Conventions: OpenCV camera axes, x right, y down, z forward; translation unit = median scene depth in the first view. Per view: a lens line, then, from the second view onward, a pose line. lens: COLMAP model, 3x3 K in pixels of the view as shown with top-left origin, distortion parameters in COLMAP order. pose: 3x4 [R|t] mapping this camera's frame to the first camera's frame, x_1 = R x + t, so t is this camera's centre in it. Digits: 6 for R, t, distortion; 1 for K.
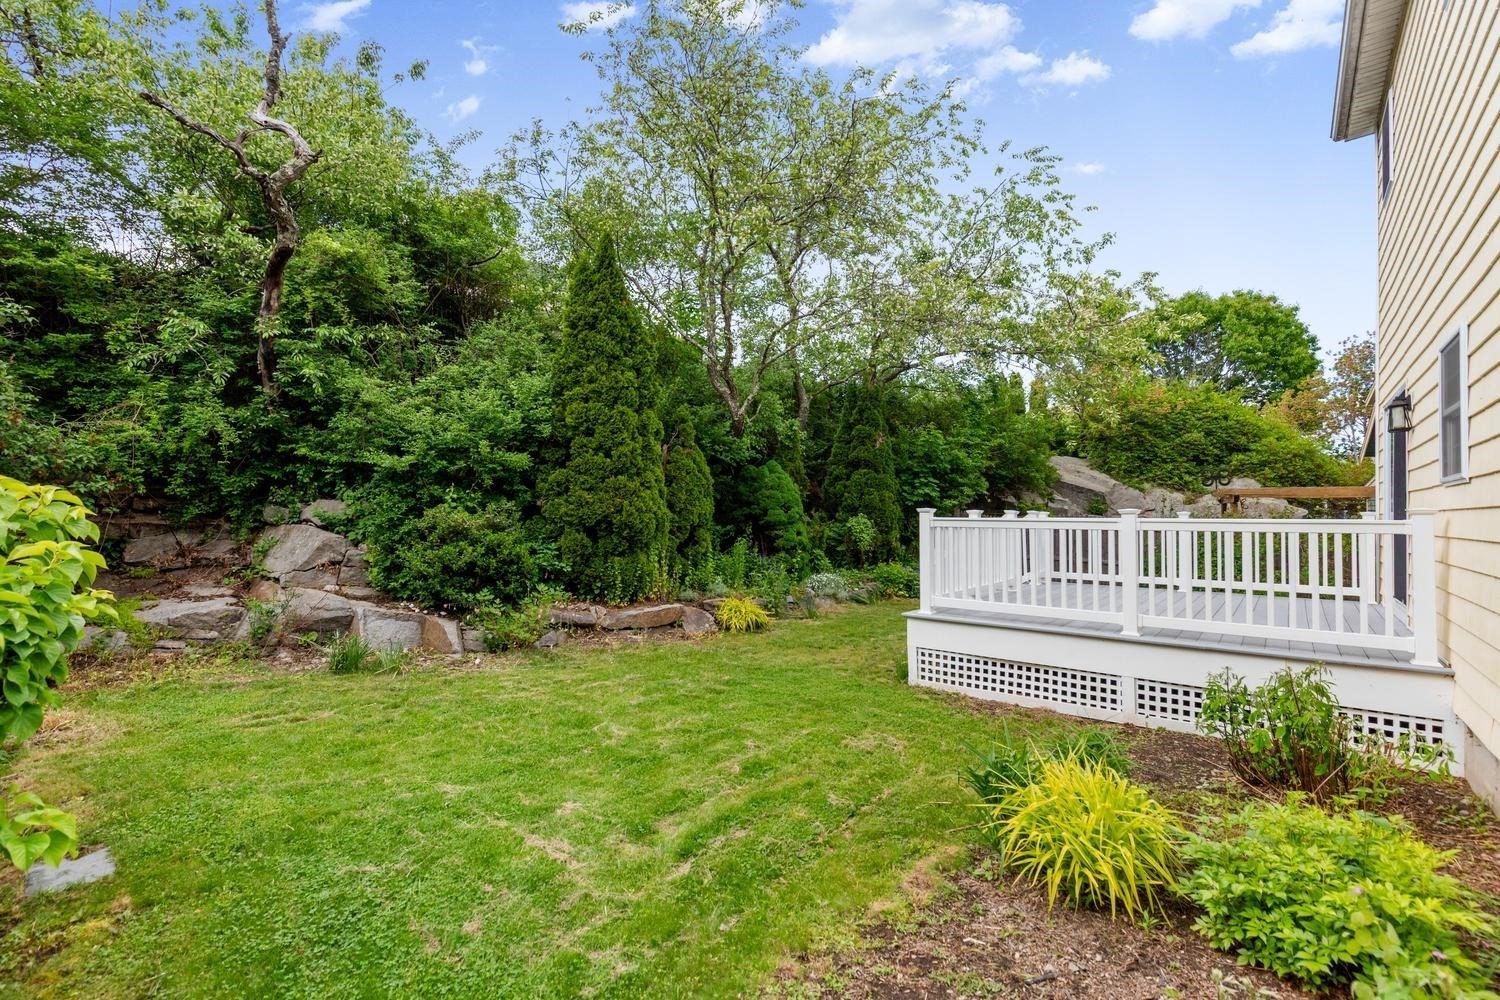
lens RADIAL K [[673.4, 0, 746.6], [0, 673.4, 512.6], [0, 0, 1]] dist [-0.001814, 0.000338]
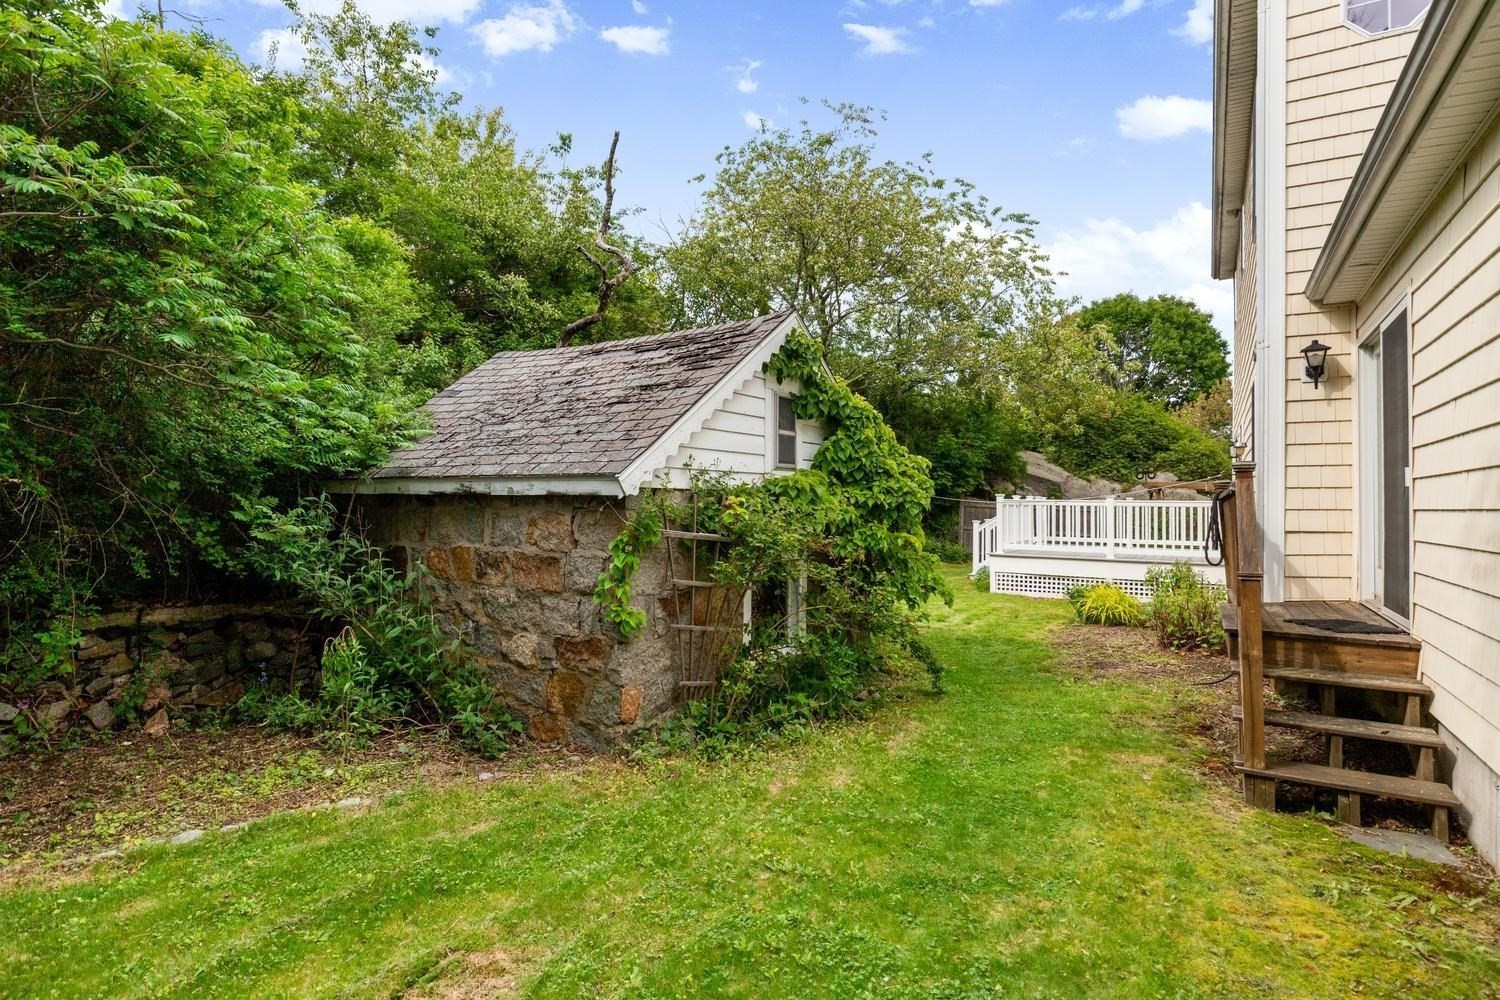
lens RADIAL K [[811.8, 0, 750.0], [0, 811.8, 500.0], [0, 0, 1]] dist [0.000337, -0.000355]
pose [[0.987069, 0.005718, 0.160193, -0.242895], [-0.005765, 0.999983, -0.000174, 0.004526], [-0.160192, -0.000752, 0.987086, -0.336280]]
